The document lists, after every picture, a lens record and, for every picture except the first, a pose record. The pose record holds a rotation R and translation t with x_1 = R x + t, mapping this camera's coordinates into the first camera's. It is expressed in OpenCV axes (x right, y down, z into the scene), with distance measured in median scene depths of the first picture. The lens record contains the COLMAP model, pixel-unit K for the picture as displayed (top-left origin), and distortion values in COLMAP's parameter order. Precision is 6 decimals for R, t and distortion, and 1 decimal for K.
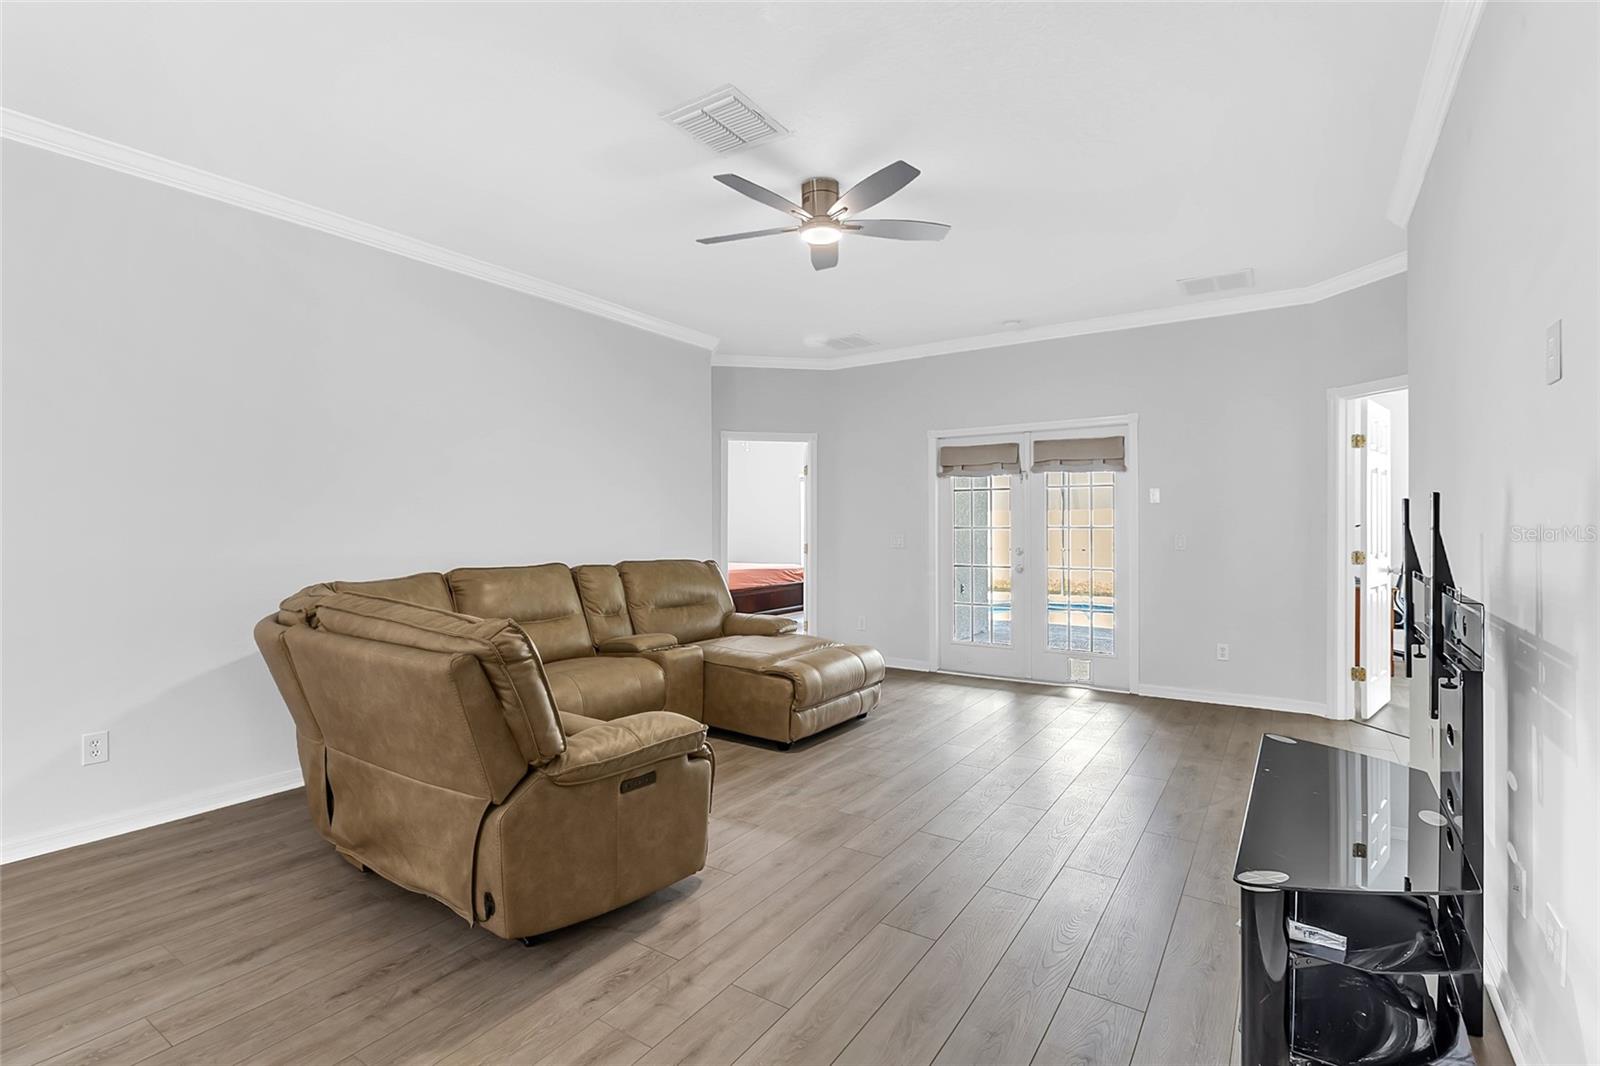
lens RADIAL K [[741.6, 0, 778.2], [0, 741.6, 529.3], [0, 0, 1]] dist [0.002871, -0.000438]
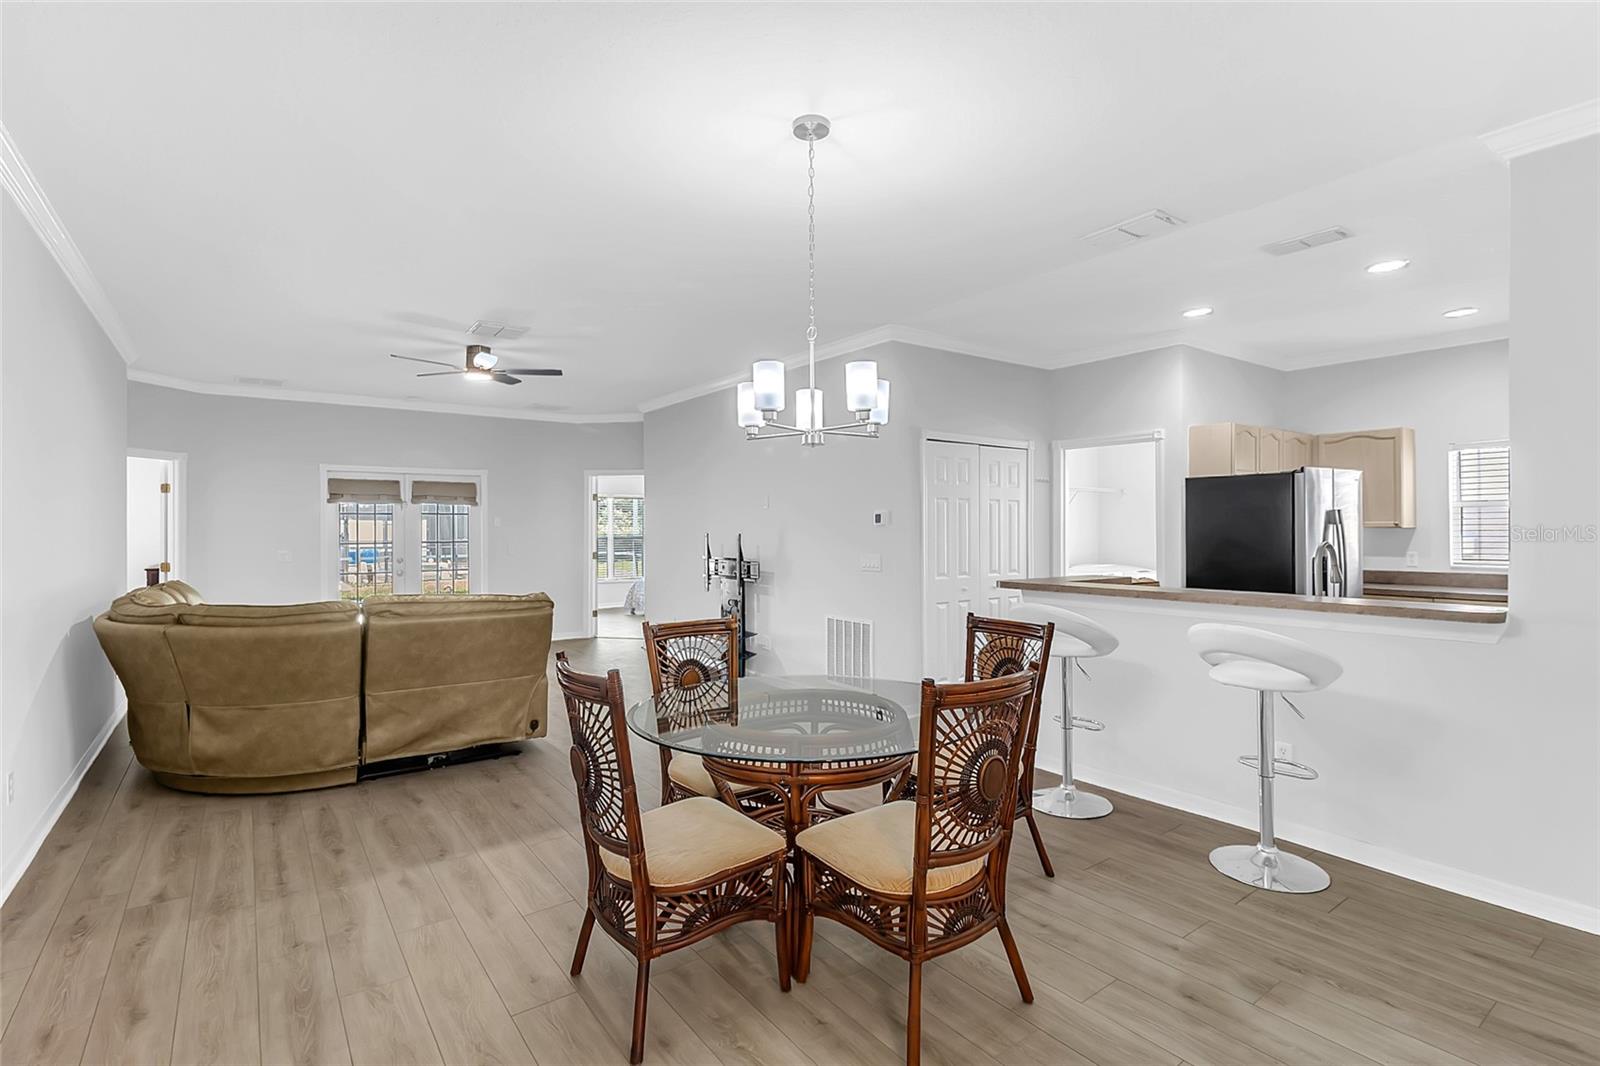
lens RADIAL K [[762.2, 0, 803.3], [0, 762.2, 528.3], [0, 0, 1]] dist [-0.004139, -0.001270]
pose [[0.323604, 0.000793, 0.946192, -0.920534], [0.010331, 0.999937, -0.004372, -0.018686], [-0.946136, 0.011190, 0.323575, -0.187909]]
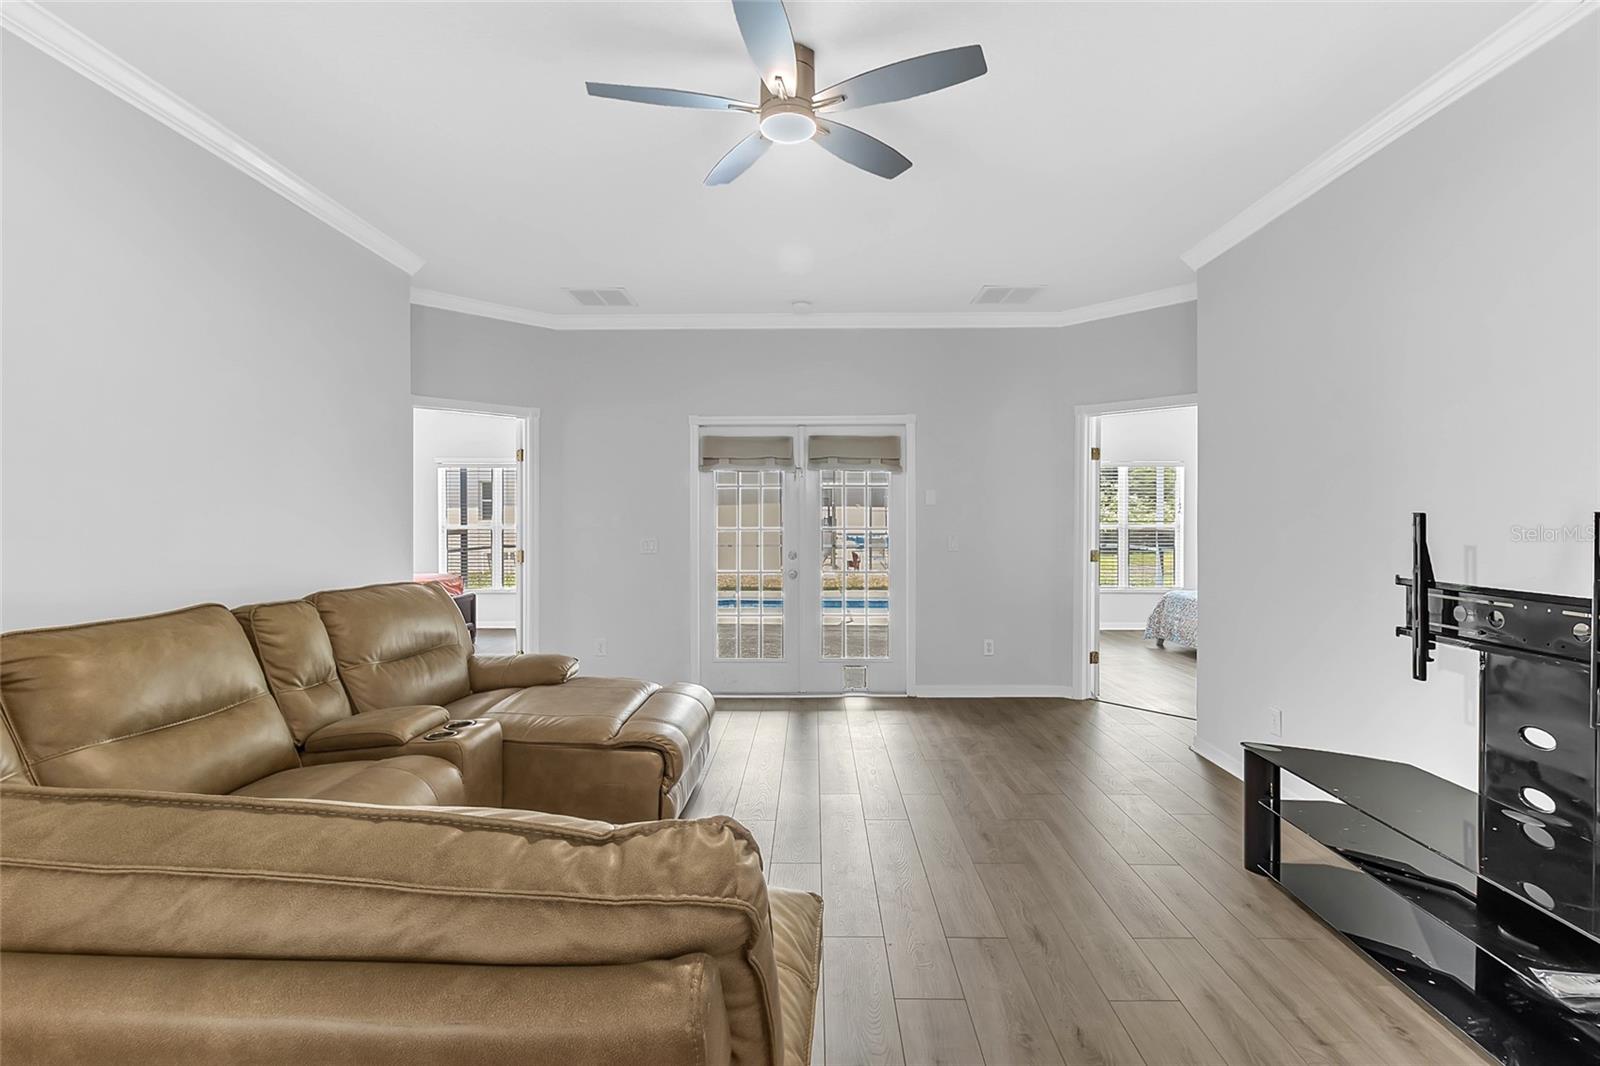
lens RADIAL K [[757.2, 0, 800.7], [0, 757.2, 521.2], [0, 0, 1]] dist [0.001771, -0.000252]
pose [[0.830641, -0.000866, 0.556808, -0.226110], [0.002722, 0.999993, -0.002505, -0.012167], [-0.556802, 0.003596, 0.830637, 0.264439]]
